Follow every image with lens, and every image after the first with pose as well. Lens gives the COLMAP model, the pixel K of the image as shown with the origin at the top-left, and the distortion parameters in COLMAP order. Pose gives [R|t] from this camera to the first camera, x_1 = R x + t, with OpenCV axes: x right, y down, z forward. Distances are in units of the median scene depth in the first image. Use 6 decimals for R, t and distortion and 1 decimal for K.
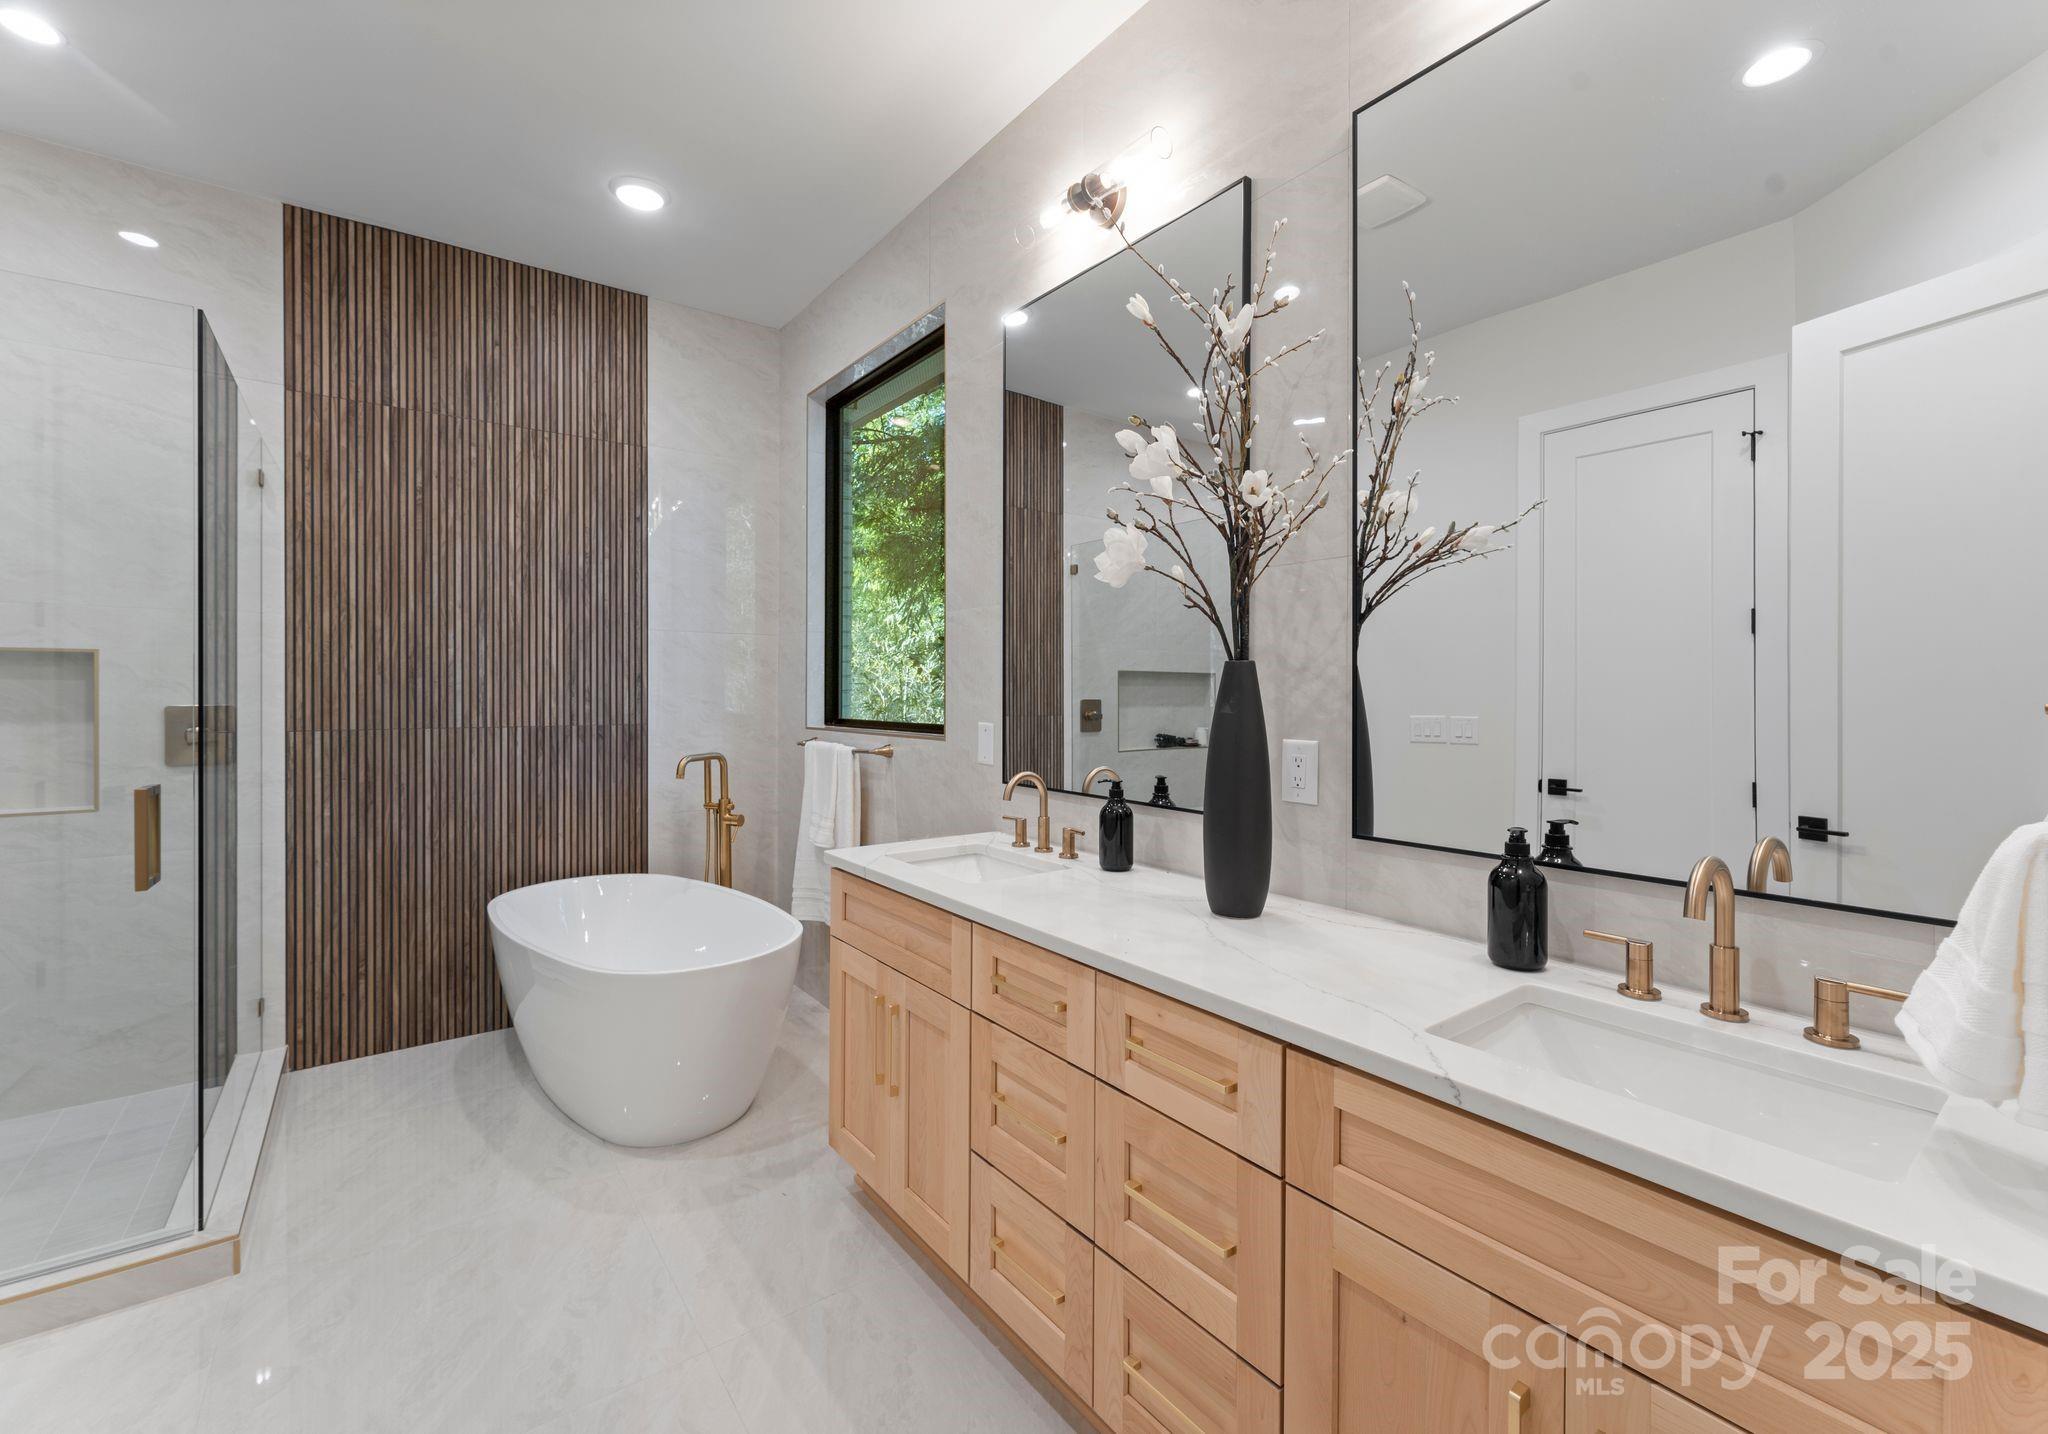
lens RADIAL K [[853.1, 0, 1024.0], [0, 853.1, 717.0], [0, 0, 1]] dist [0.001309, 0.000242]
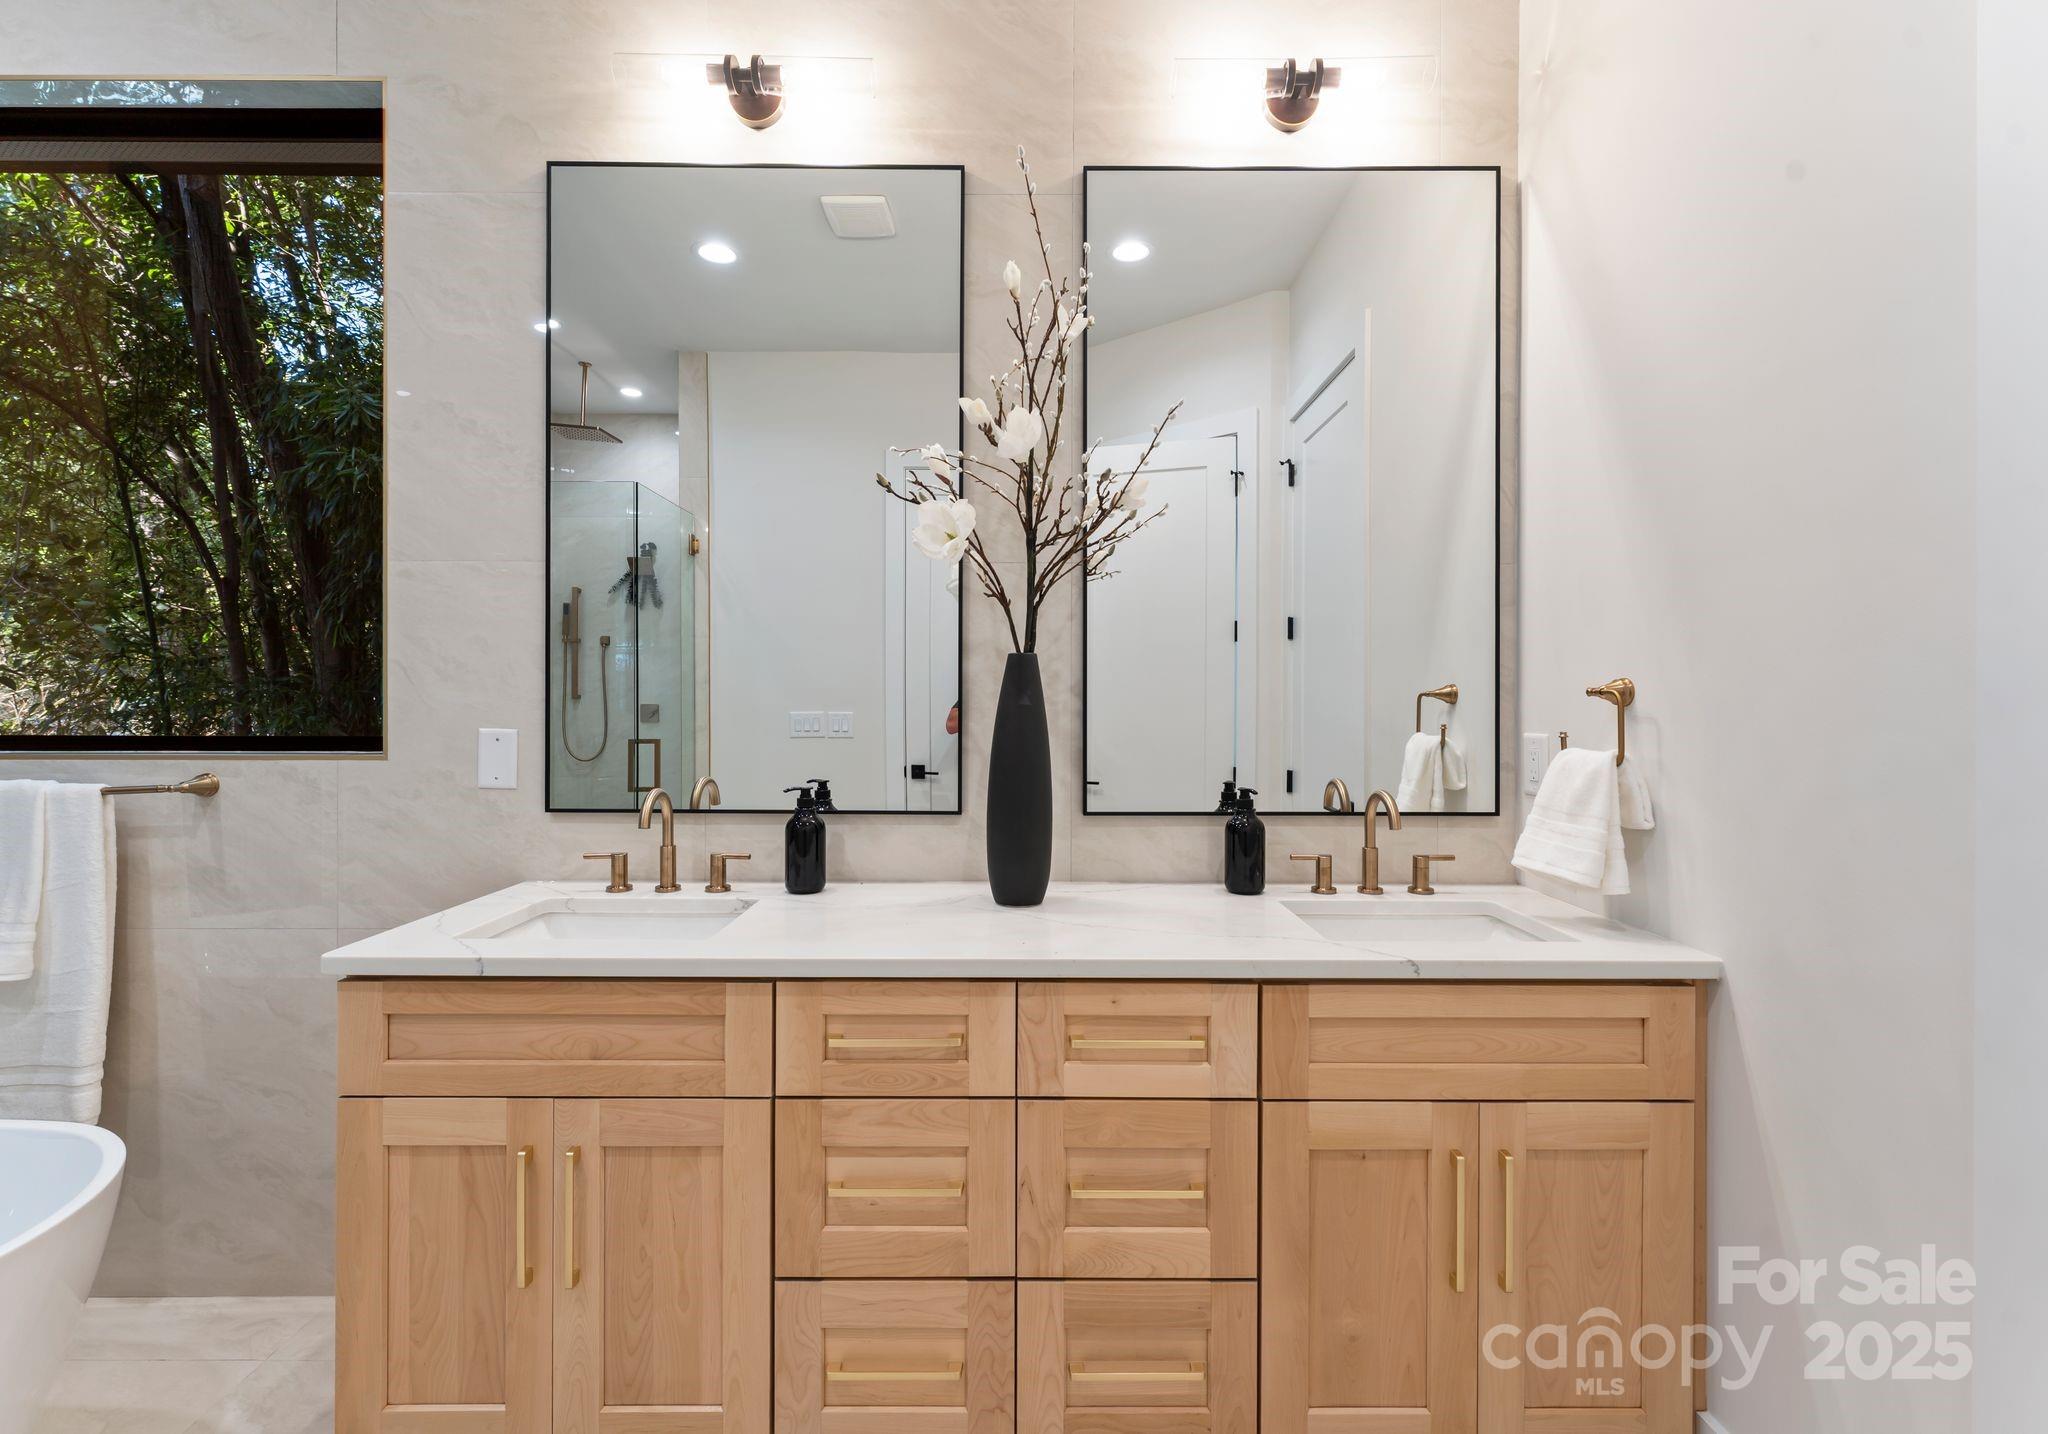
lens RADIAL K [[895.6, 0, 1024.0], [0, 895.6, 717.0], [0, 0, 1]] dist [0.000710, 0.000012]
pose [[0.604498, -0.020725, 0.796337, -0.539994], [0.022774, 0.999703, 0.008730, 0.000905], [-0.796281, 0.012858, 0.604790, 0.320969]]
